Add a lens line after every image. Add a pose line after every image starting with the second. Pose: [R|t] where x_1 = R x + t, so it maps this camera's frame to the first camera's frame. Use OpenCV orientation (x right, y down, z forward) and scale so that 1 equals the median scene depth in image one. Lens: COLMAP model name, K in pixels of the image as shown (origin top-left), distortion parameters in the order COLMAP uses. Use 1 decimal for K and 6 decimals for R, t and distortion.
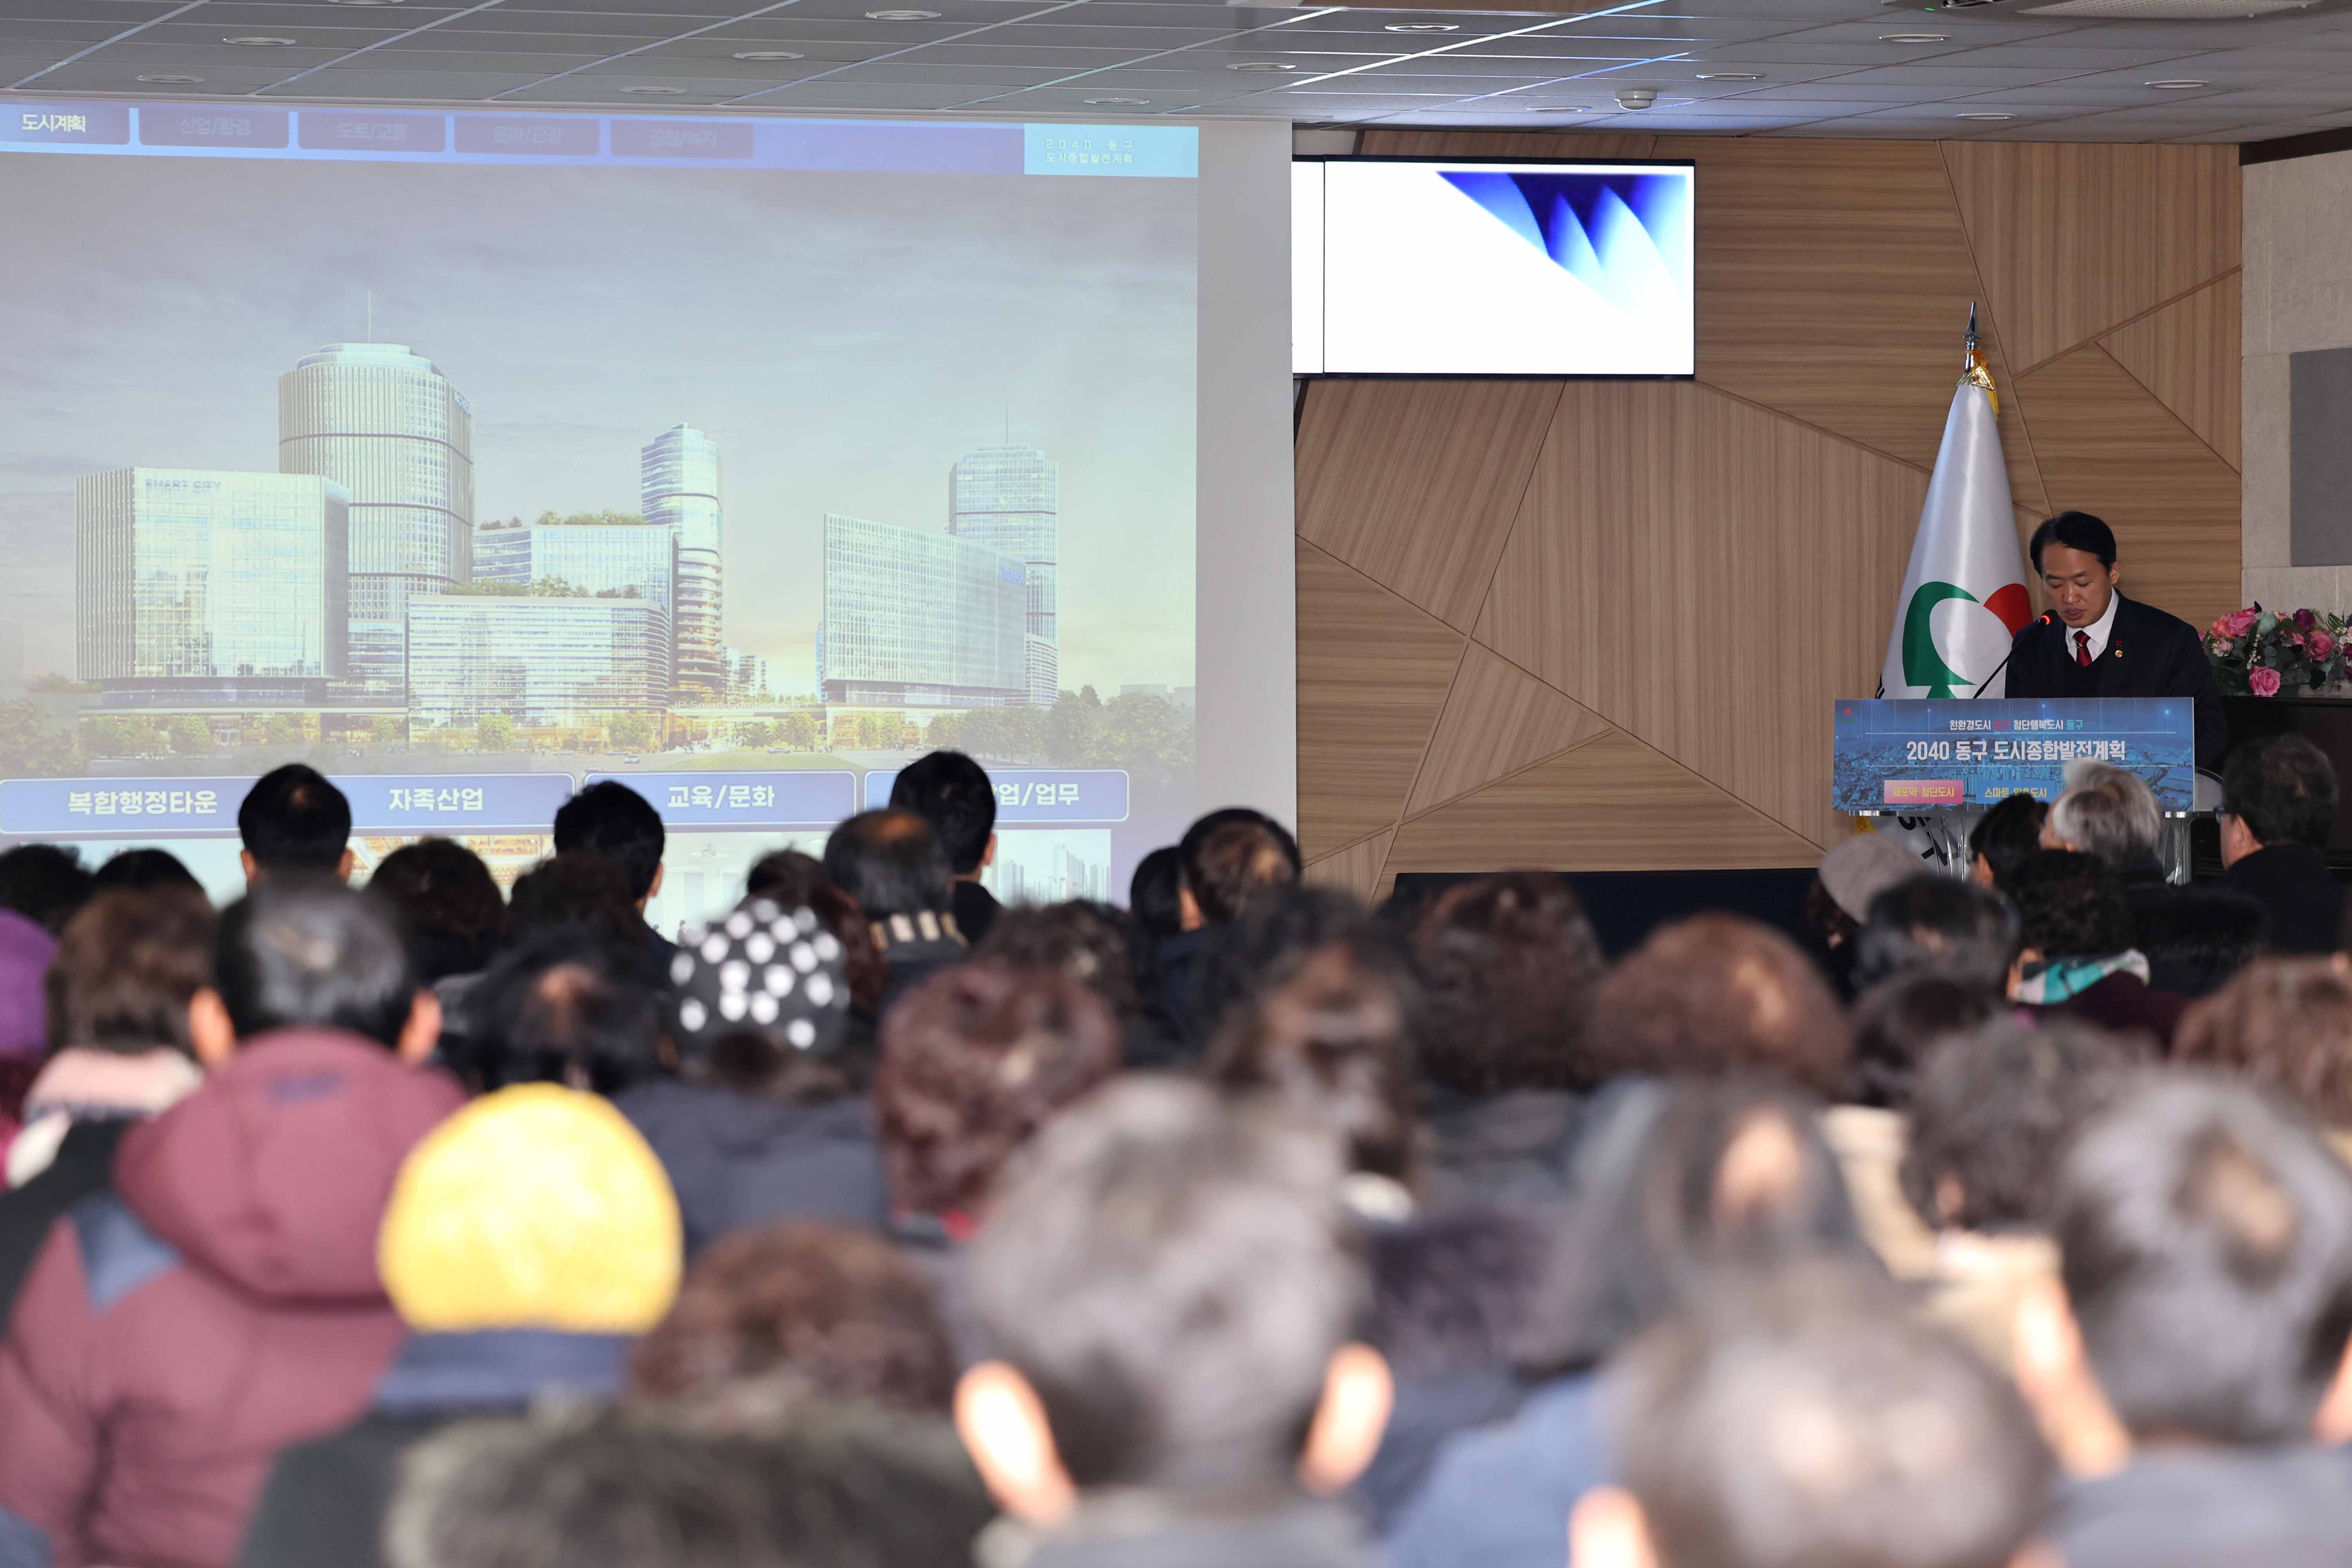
lens RADIAL K [[7379.5, 0, 1176.0], [0, 7379.5, 784.0], [0, 0, 1]] dist [-0.027363, 1.205773]
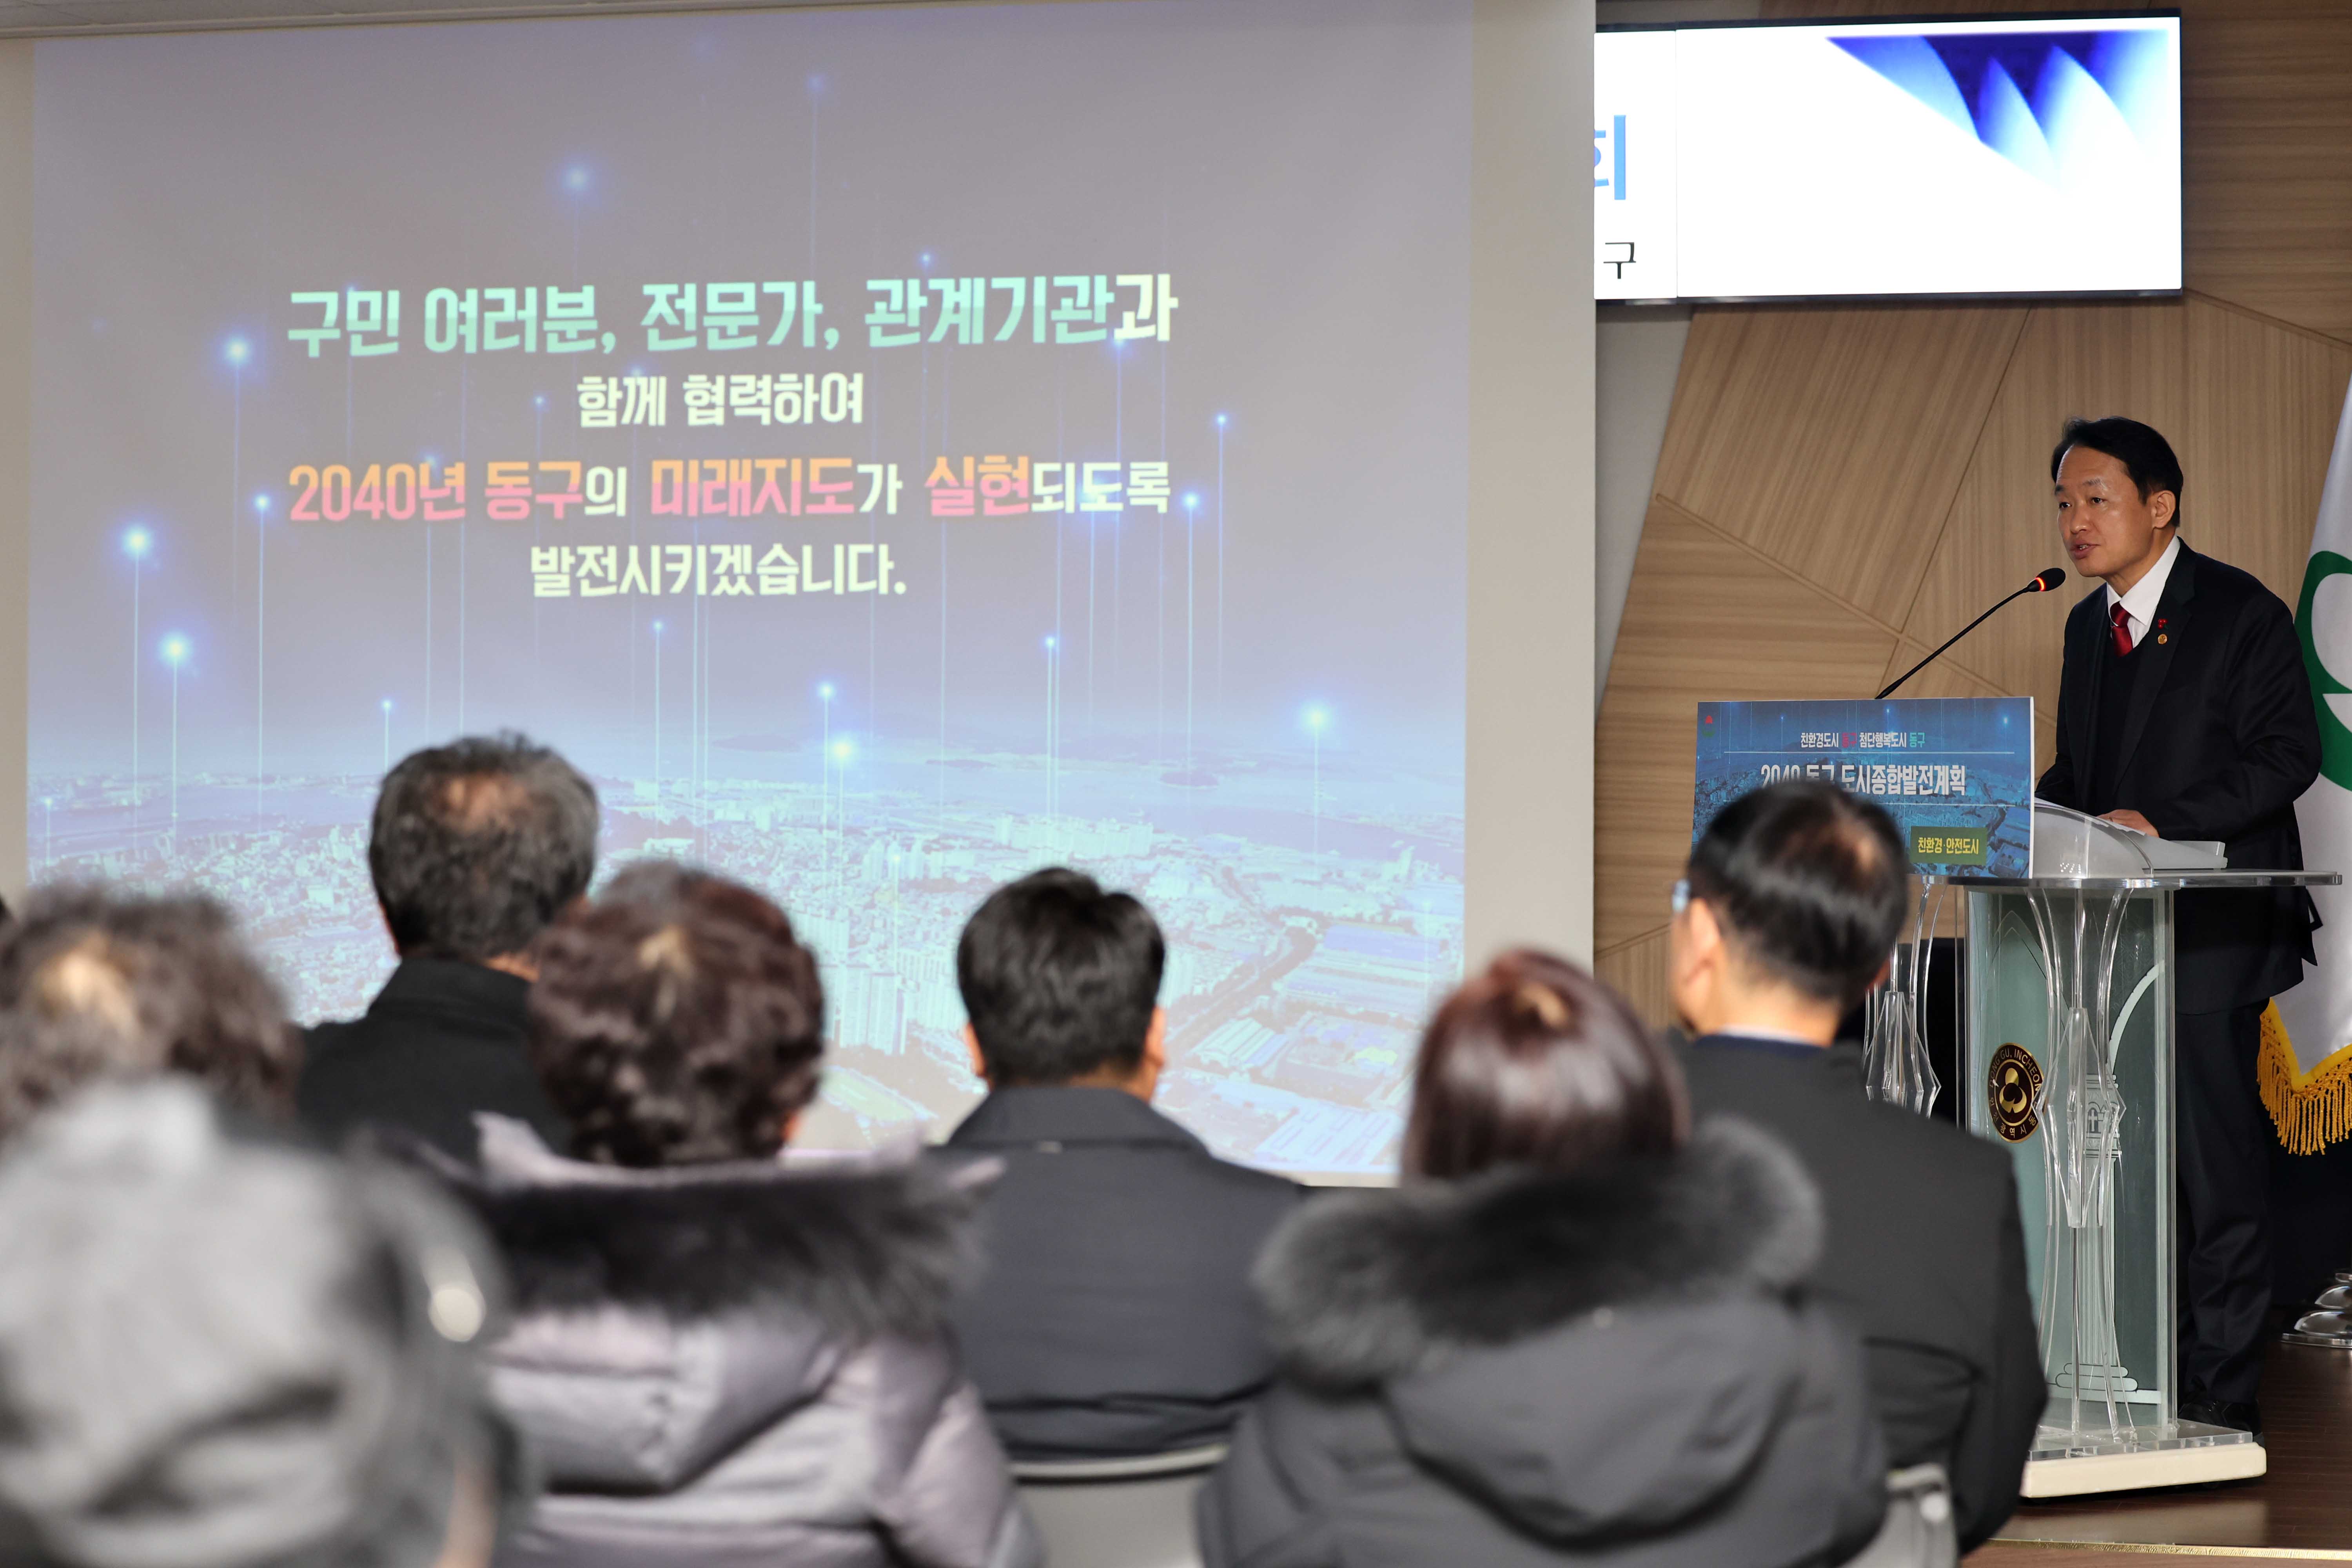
lens RADIAL K [[5123.0, 0, 1176.0], [0, 5123.0, 784.0], [0, 0, 1]] dist [-0.176220, -0.110884]
pose [[0.852730, 0.011154, -0.522232, 0.256438], [-0.014010, 0.999901, -0.001520, -0.002226], [0.522163, 0.008613, 0.852802, 0.501206]]
